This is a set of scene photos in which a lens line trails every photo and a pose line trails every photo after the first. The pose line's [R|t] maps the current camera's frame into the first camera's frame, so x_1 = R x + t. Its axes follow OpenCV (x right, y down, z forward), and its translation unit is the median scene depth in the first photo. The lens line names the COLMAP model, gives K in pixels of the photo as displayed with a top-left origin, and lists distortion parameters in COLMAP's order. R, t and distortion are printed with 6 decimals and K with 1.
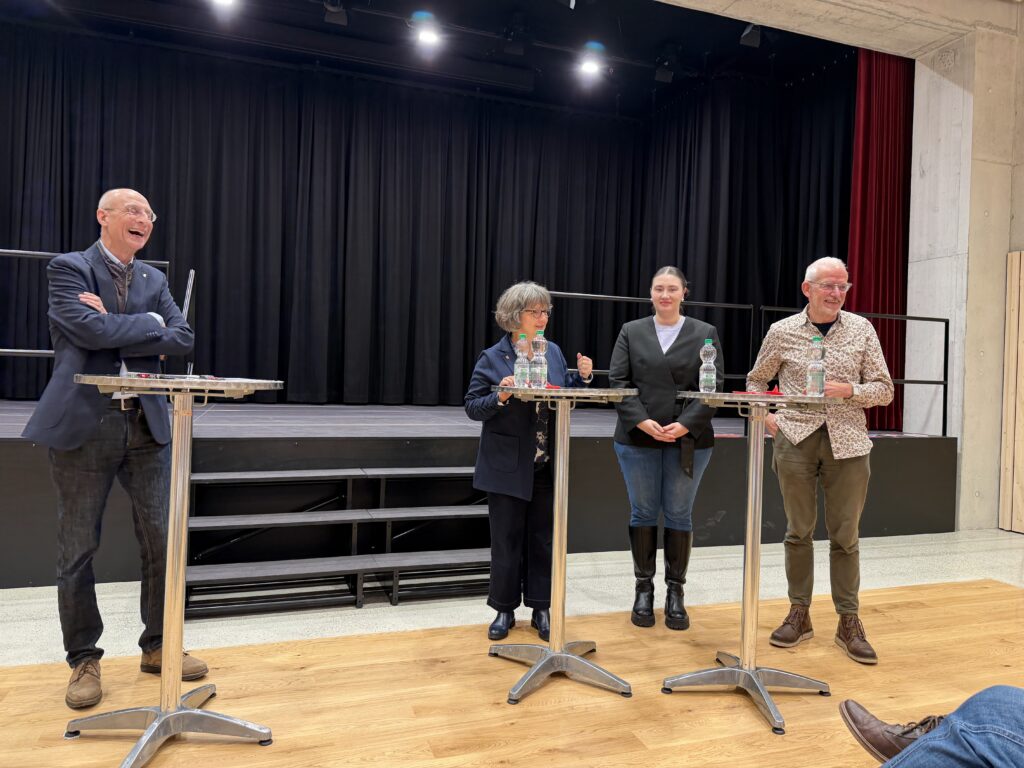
lens RADIAL K [[771.1, 0, 505.7], [0, 771.1, 381.0], [0, 0, 1]] dist [0.050952, -0.027830]
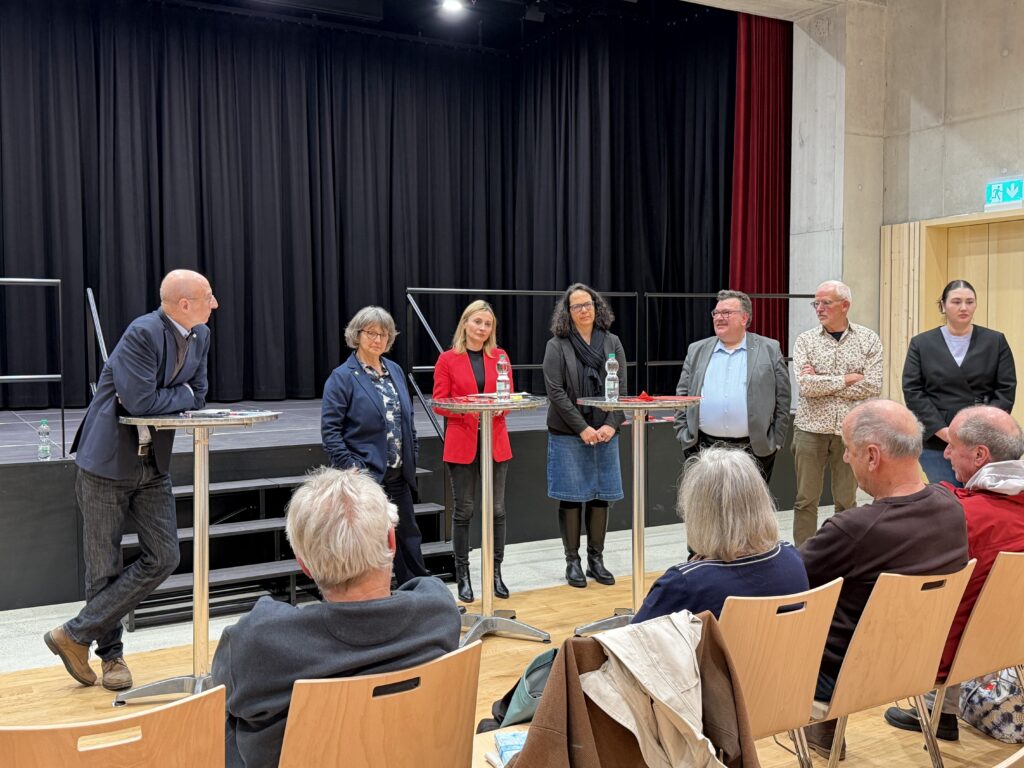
lens RADIAL K [[1128.6, 0, 518.0], [0, 1128.6, 379.5], [0, 0, 1]] dist [0.172695, 0.000000]
pose [[0.978737, -0.048805, 0.199229, -0.122285], [0.040268, 0.998098, 0.046681, -0.053261], [-0.201128, -0.037666, 0.978841, -0.365633]]
